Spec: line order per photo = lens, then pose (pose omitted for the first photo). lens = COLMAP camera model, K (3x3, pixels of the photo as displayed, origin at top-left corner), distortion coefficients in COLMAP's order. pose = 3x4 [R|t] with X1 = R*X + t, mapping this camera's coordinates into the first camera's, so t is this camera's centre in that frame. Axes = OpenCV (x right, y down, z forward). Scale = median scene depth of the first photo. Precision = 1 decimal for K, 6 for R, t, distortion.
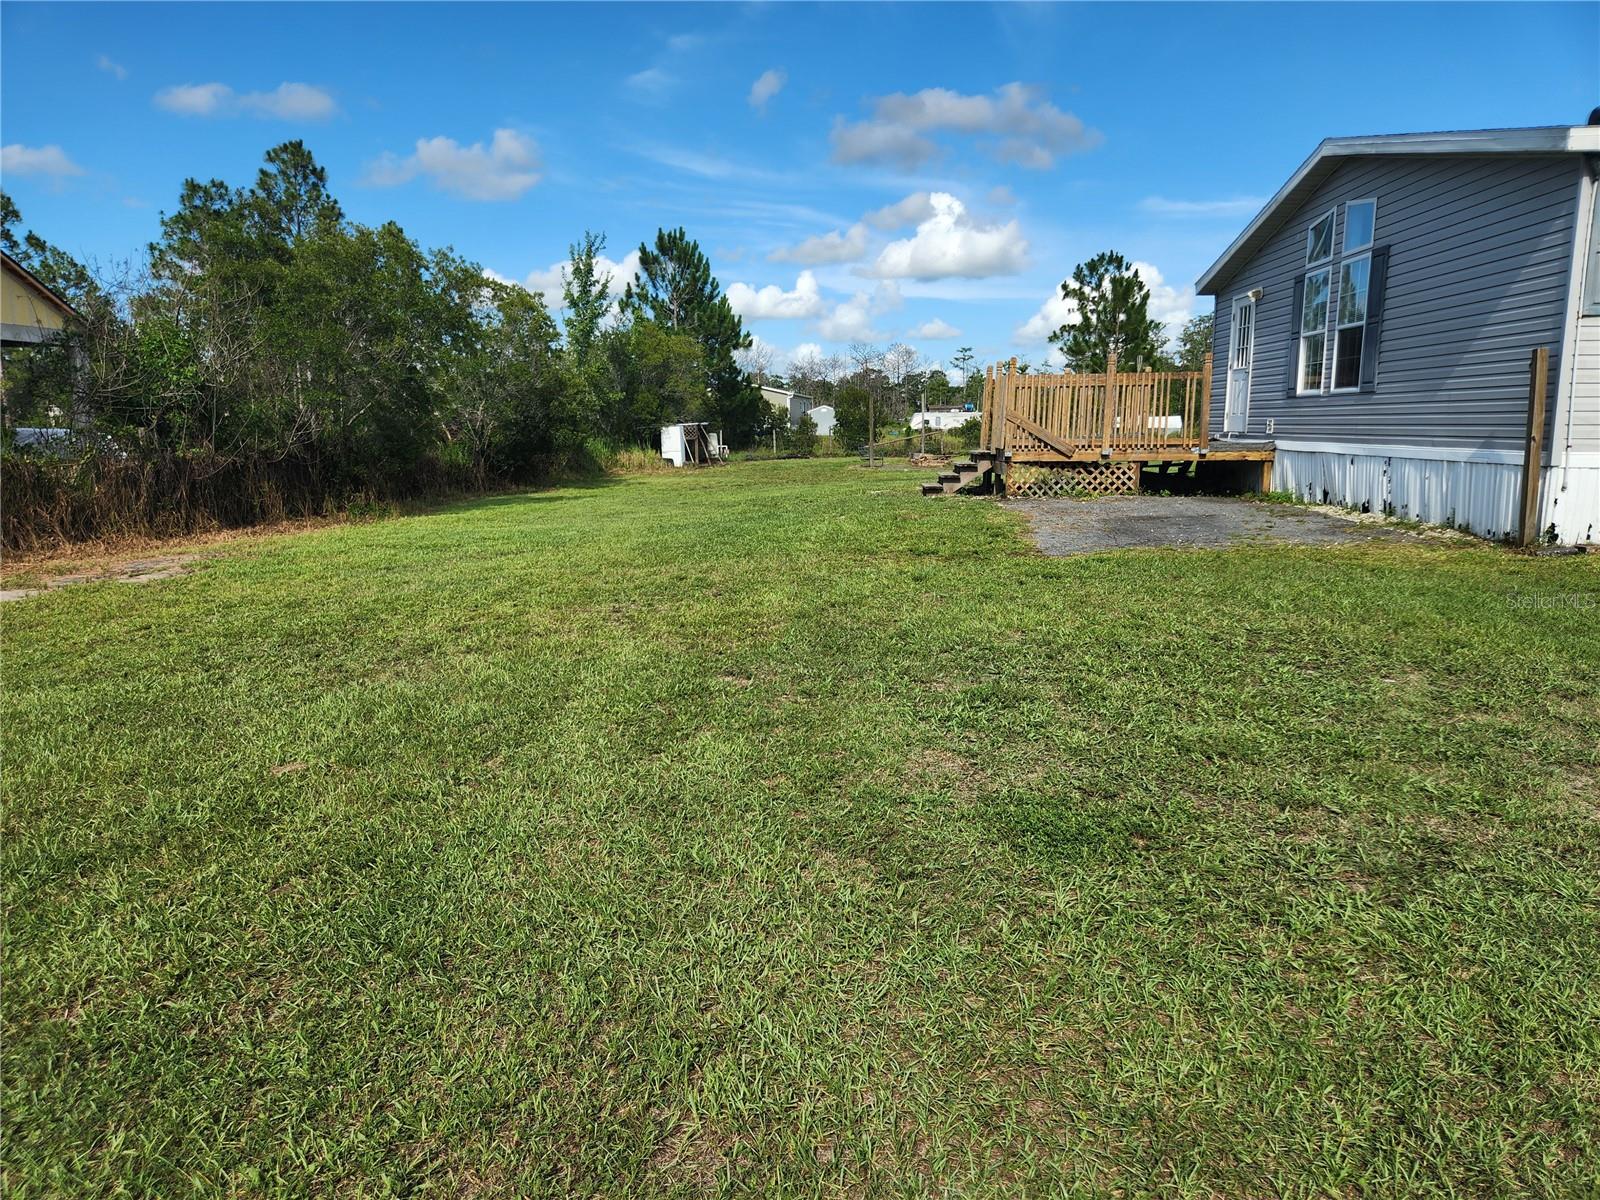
lens RADIAL K [[1061.7, 0, 800.0], [0, 1061.7, 600.0], [0, 0, 1]] dist [0.063357, -0.054765]
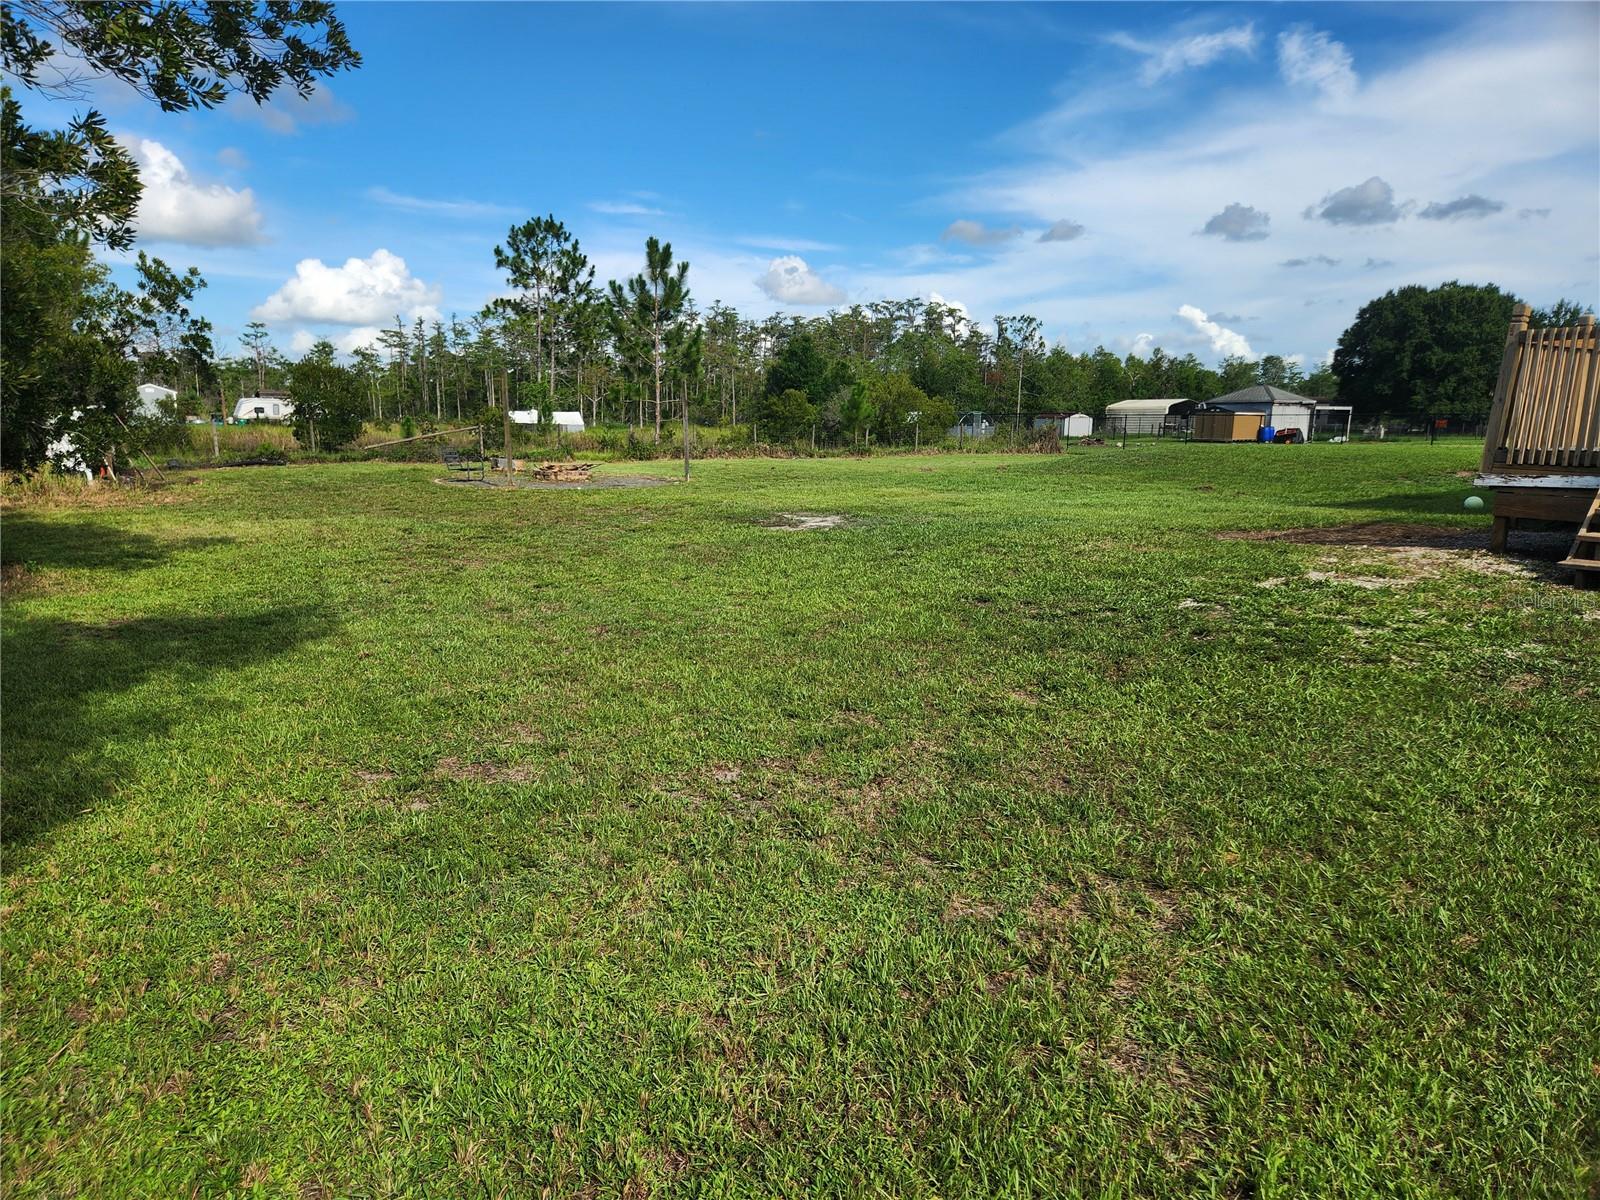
lens RADIAL K [[1061.7, 0, 800.0], [0, 1061.7, 600.0], [0, 0, 1]] dist [0.063357, -0.054765]
pose [[0.797603, -0.086882, 0.596893, -0.085746], [0.083962, 0.995930, 0.032769, -0.031130], [-0.597310, 0.023979, 0.801652, 0.198602]]
